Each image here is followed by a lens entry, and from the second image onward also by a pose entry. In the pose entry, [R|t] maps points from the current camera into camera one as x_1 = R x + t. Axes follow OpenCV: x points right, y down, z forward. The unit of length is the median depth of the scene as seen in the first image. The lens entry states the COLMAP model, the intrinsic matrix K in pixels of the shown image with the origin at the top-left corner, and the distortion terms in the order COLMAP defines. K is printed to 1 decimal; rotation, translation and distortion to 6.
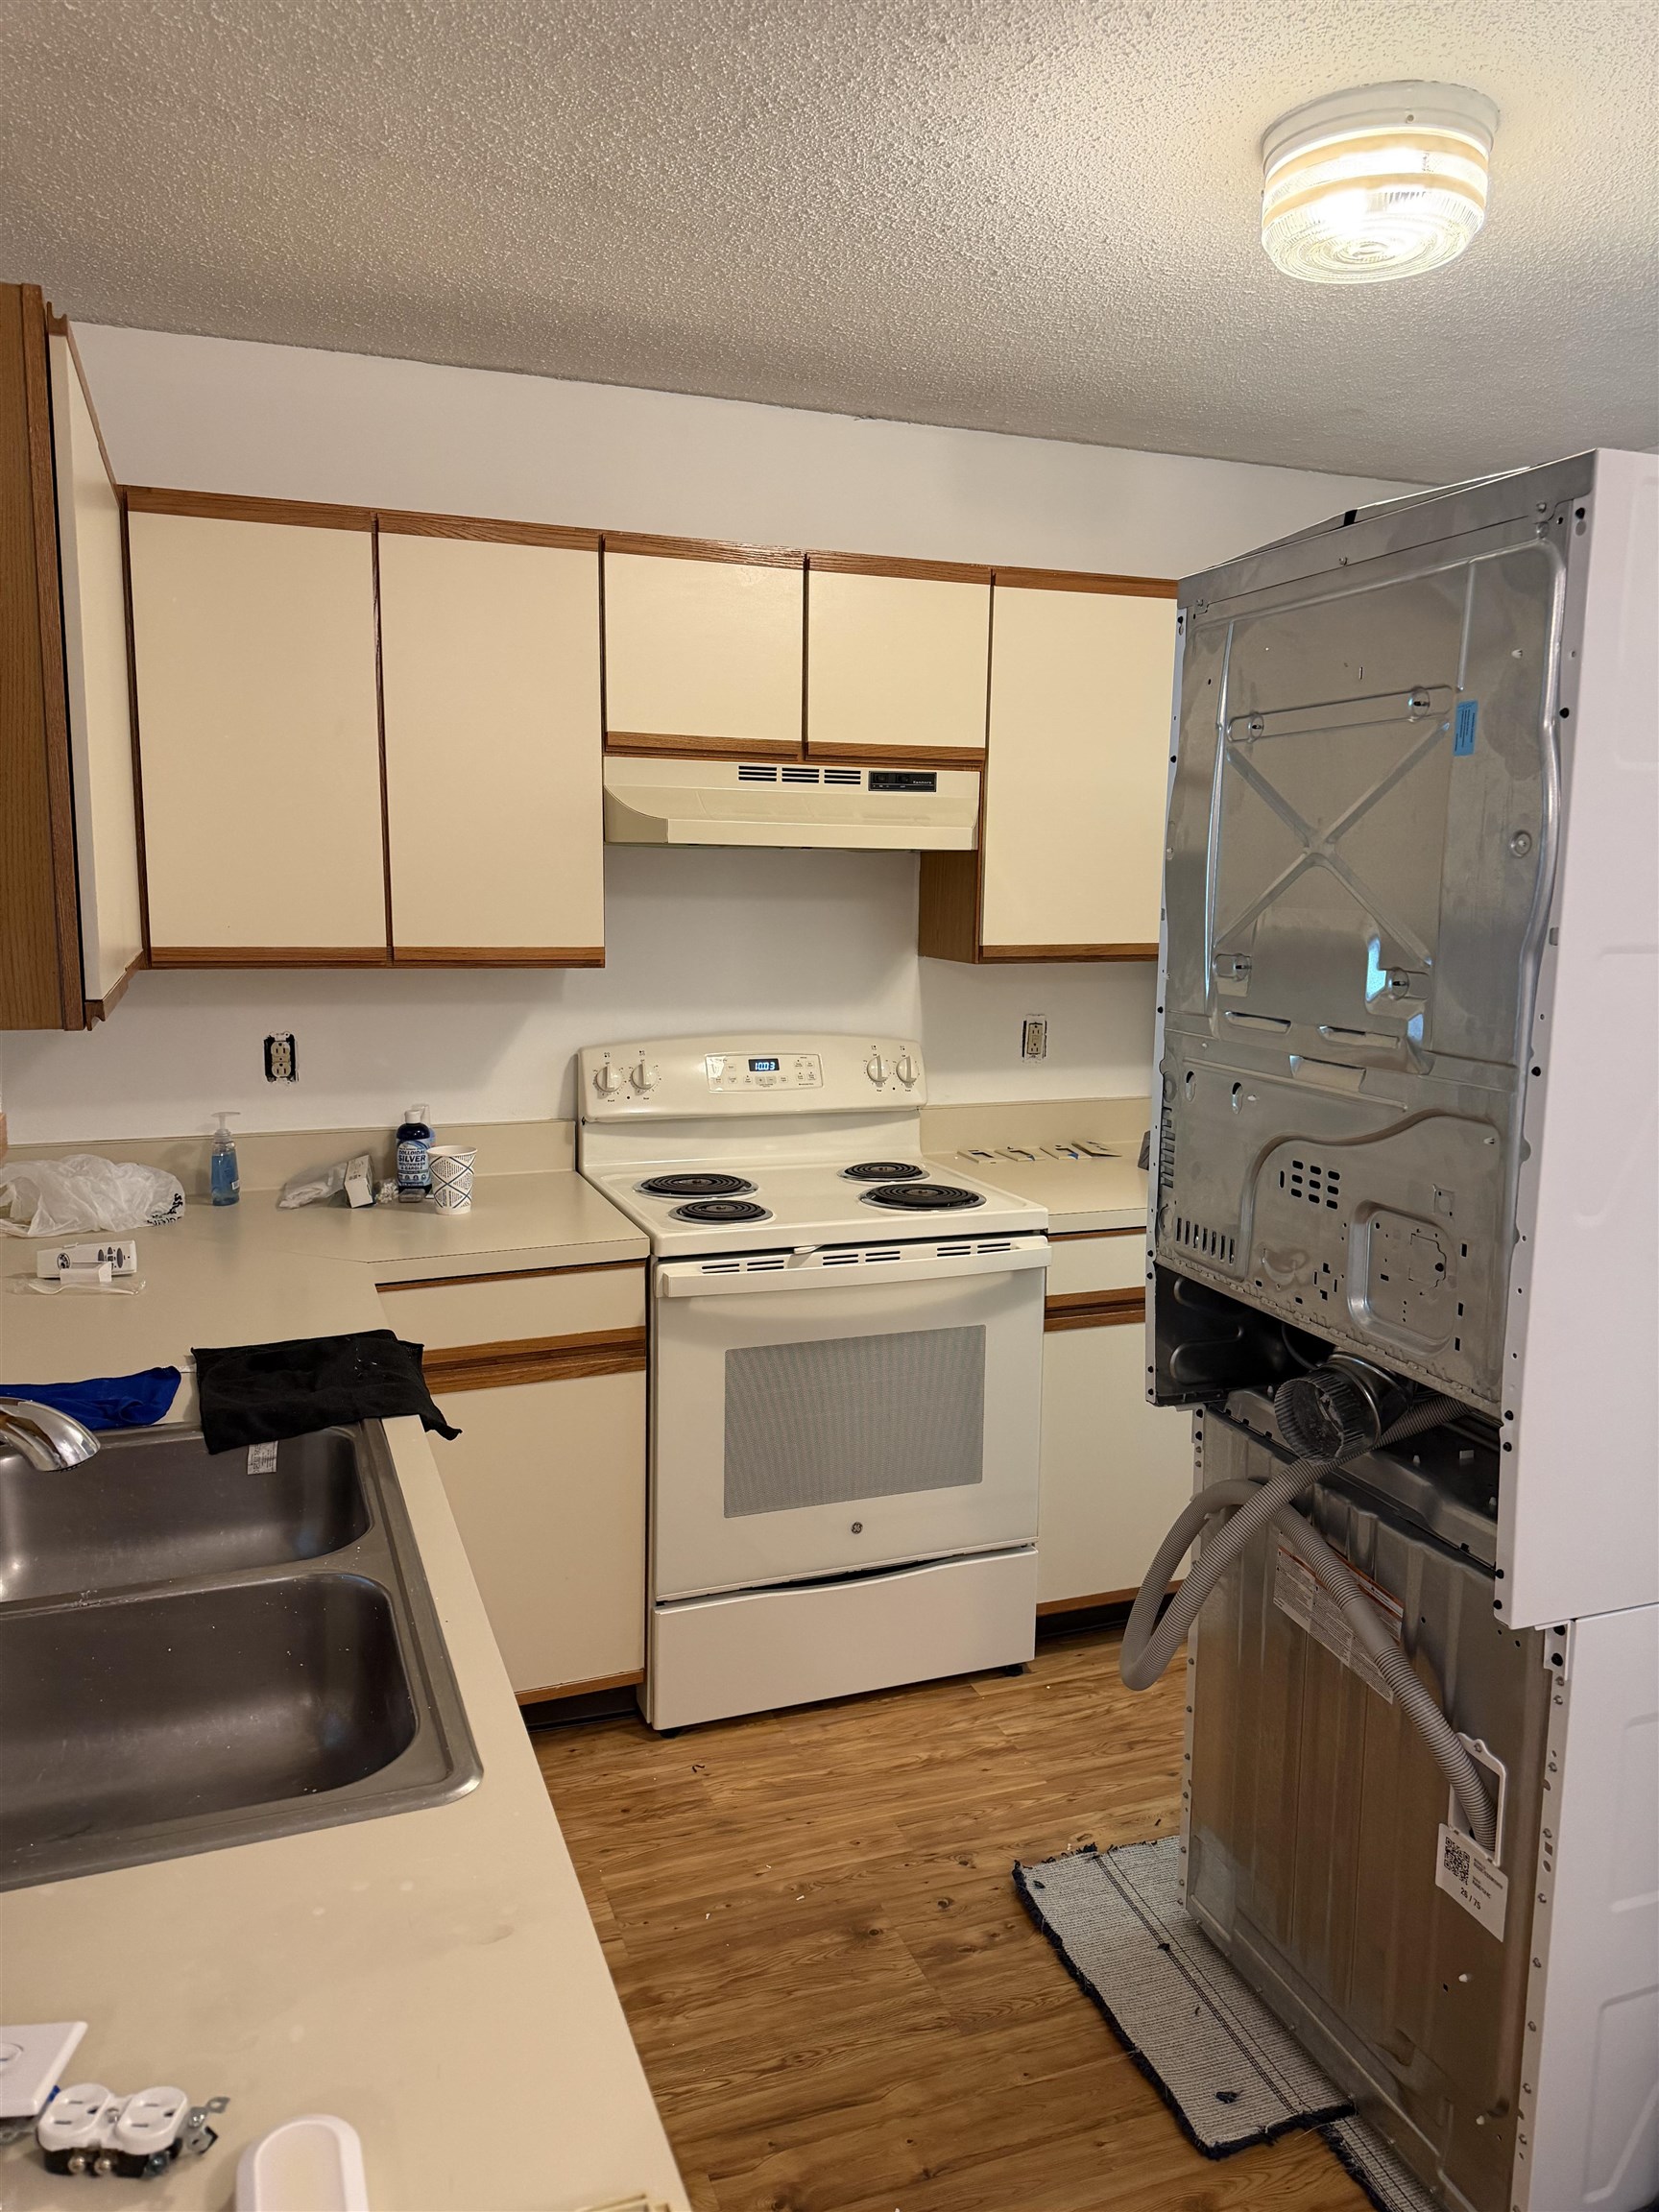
lens RADIAL K [[1579.4, 0, 824.0], [0, 1579.4, 1092.6], [0, 0, 1]] dist [0.070526, 0.000701]
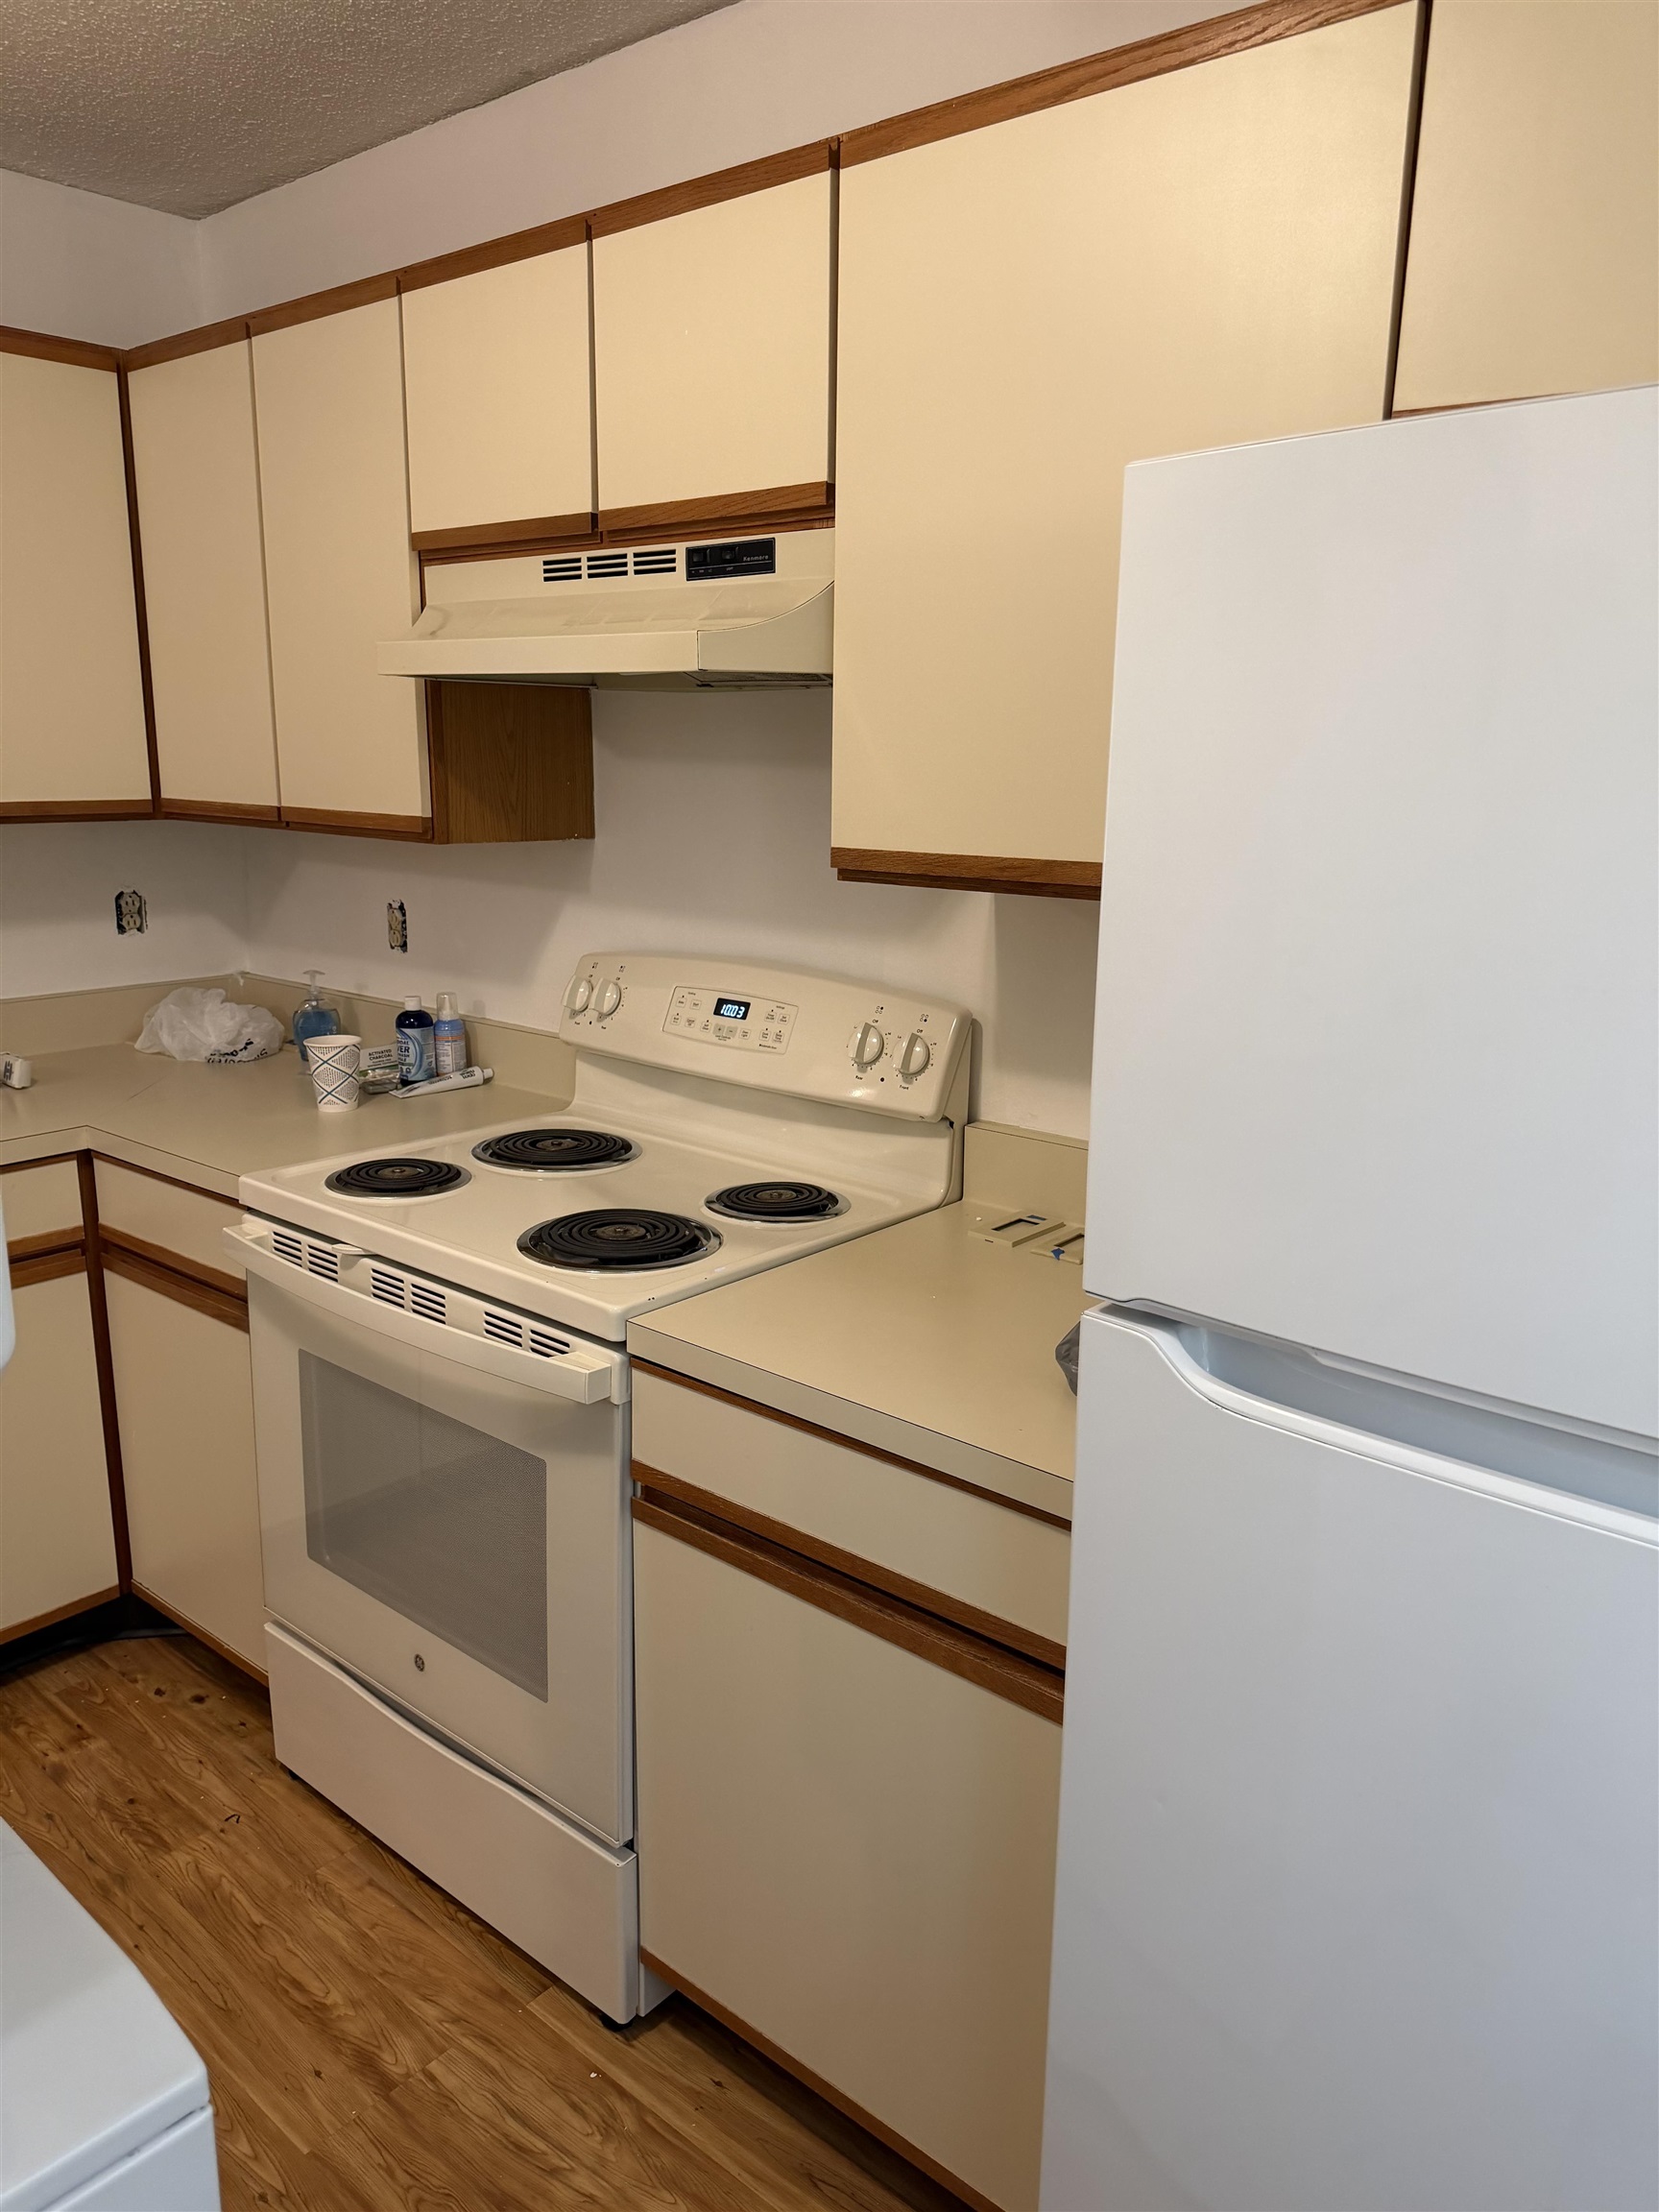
lens RADIAL K [[1565.1, 0, 829.5], [0, 1565.1, 1106.0], [0, 0, 1]] dist [0.001173, 0.001824]
pose [[0.483635, 0.187107, -0.855037, 0.629985], [-0.138416, 0.980941, 0.136367, -0.082284], [0.864256, 0.052399, 0.500316, 0.769898]]
